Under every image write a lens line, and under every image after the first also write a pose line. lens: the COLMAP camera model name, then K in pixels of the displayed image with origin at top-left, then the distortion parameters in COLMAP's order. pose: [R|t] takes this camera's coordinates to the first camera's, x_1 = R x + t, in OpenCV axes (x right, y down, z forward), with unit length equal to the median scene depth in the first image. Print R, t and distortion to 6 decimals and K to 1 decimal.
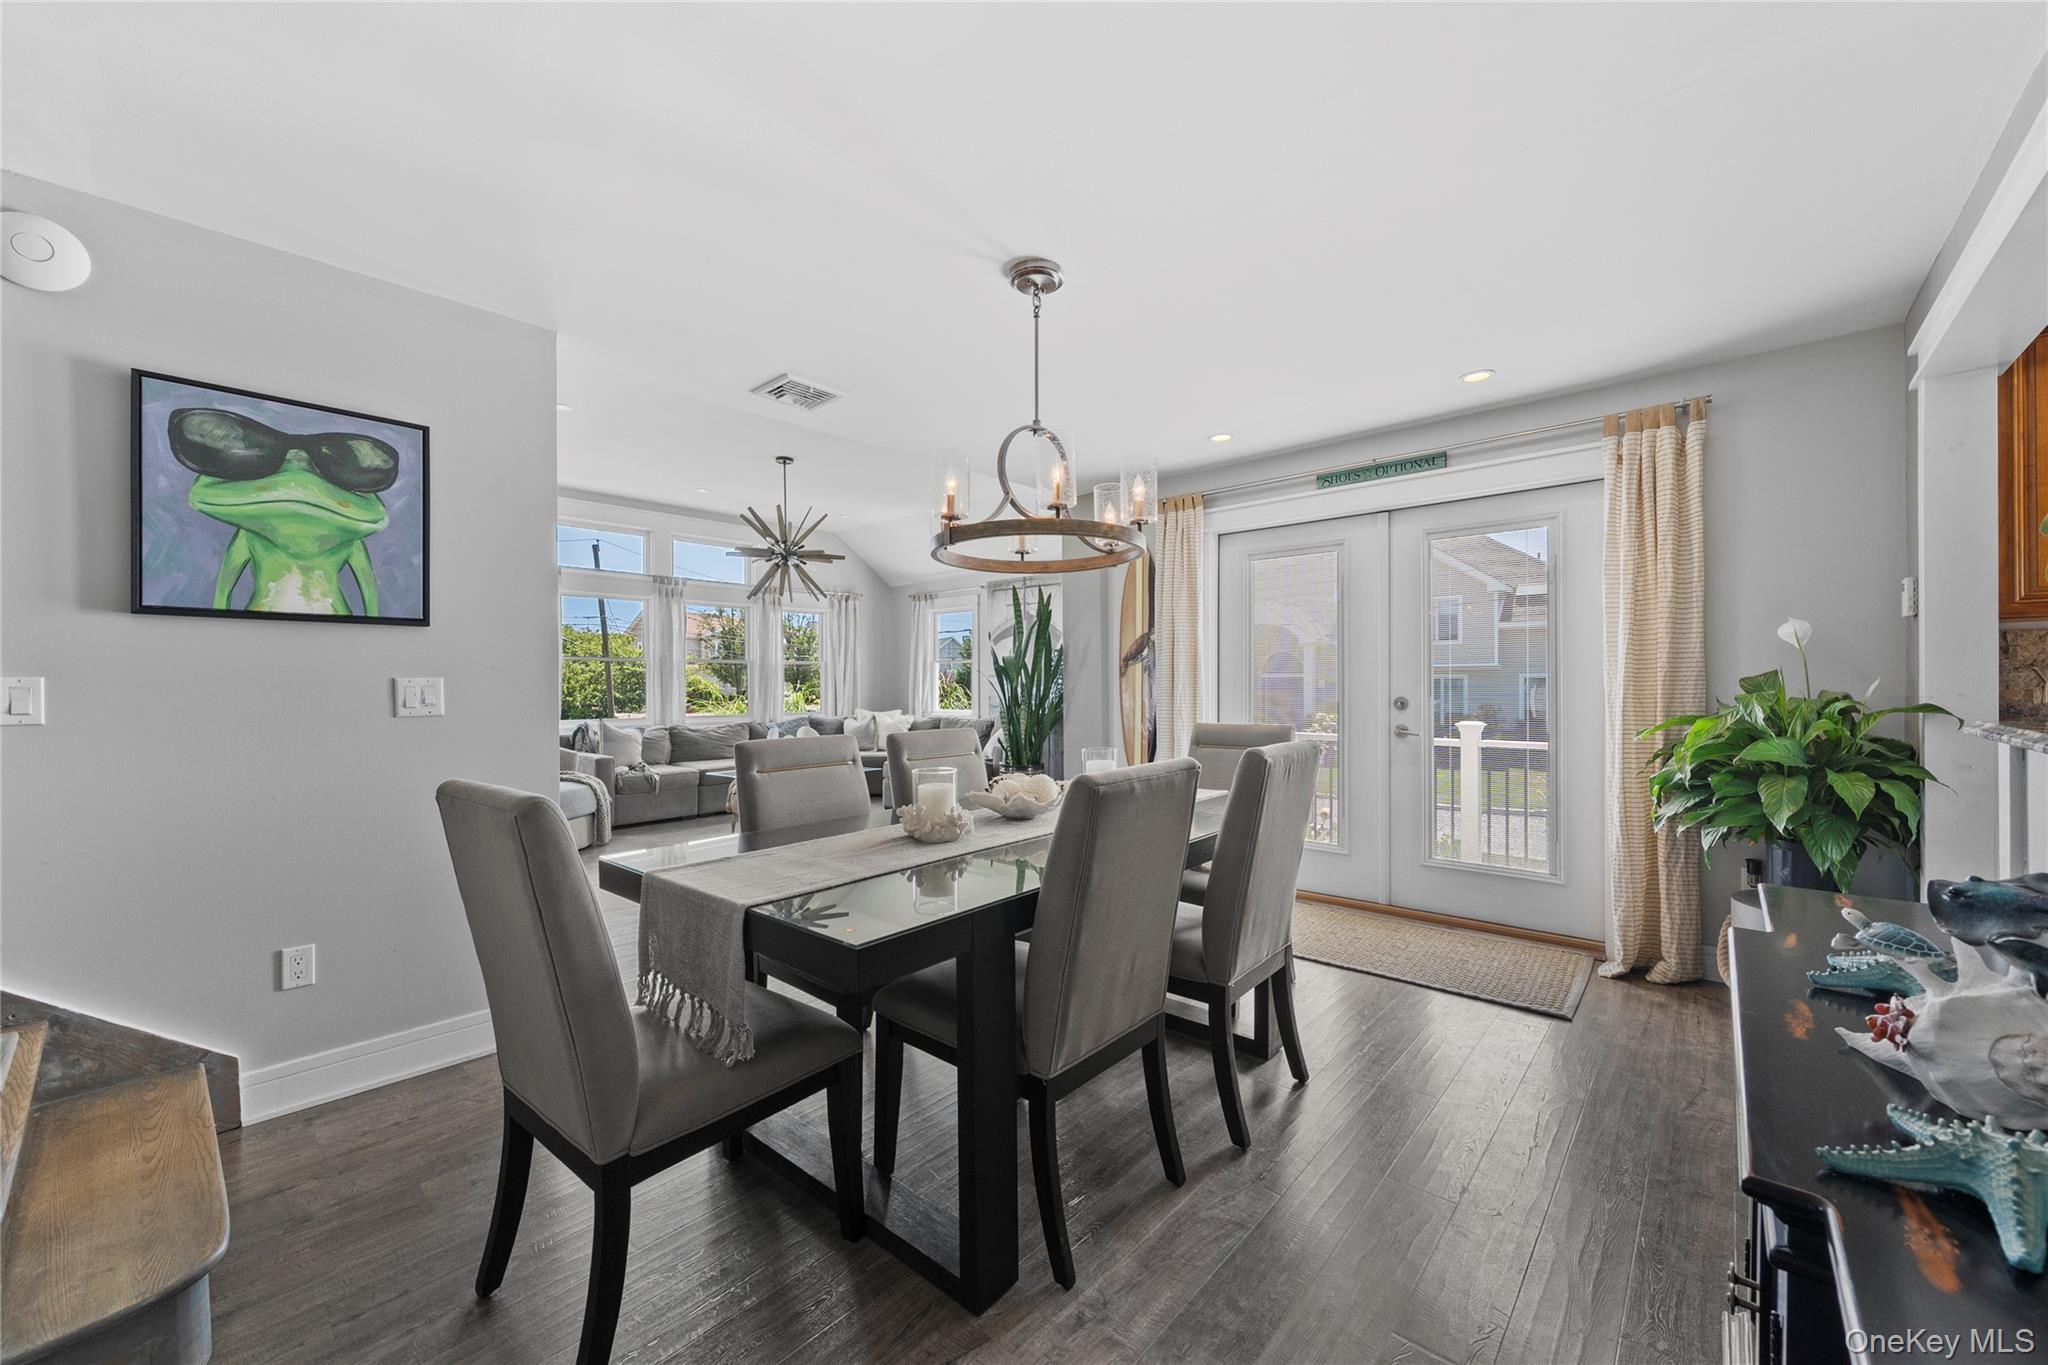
lens RADIAL K [[750.2, 0, 1024.0], [0, 750.2, 682.5], [0, 0, 1]] dist [-0.000612, -0.000050]
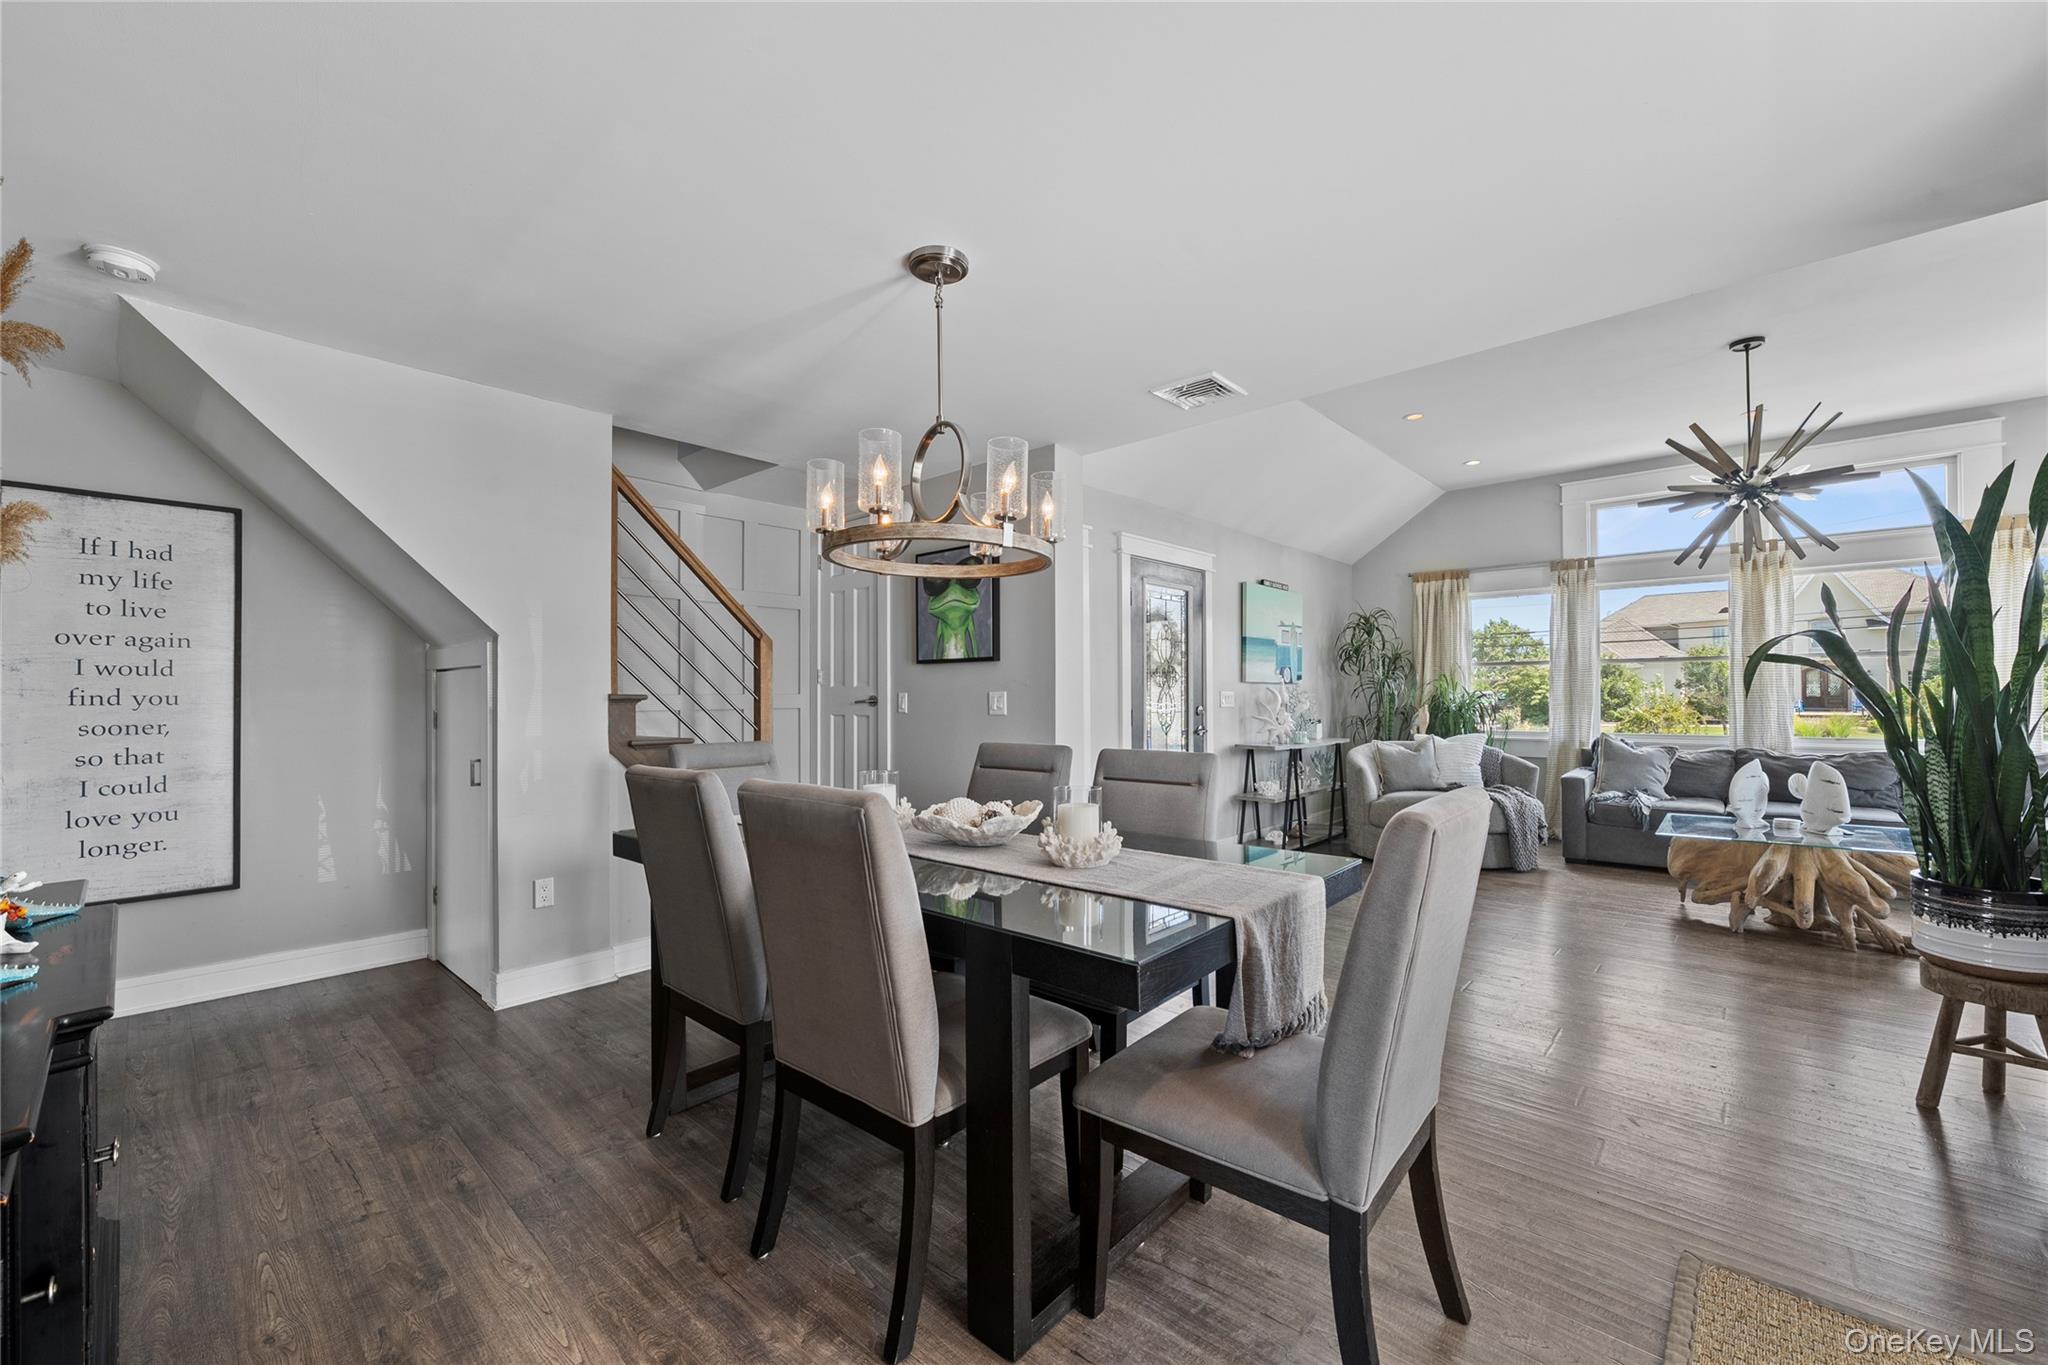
lens RADIAL K [[809.2, 0, 1017.2], [0, 809.2, 690.7], [0, 0, 1]] dist [-0.000365, -0.000150]
pose [[0.023452, -0.003353, -0.999719, 1.019467], [0.006894, 0.999971, -0.003192, -0.002704], [0.999701, -0.006817, 0.023475, 1.029214]]
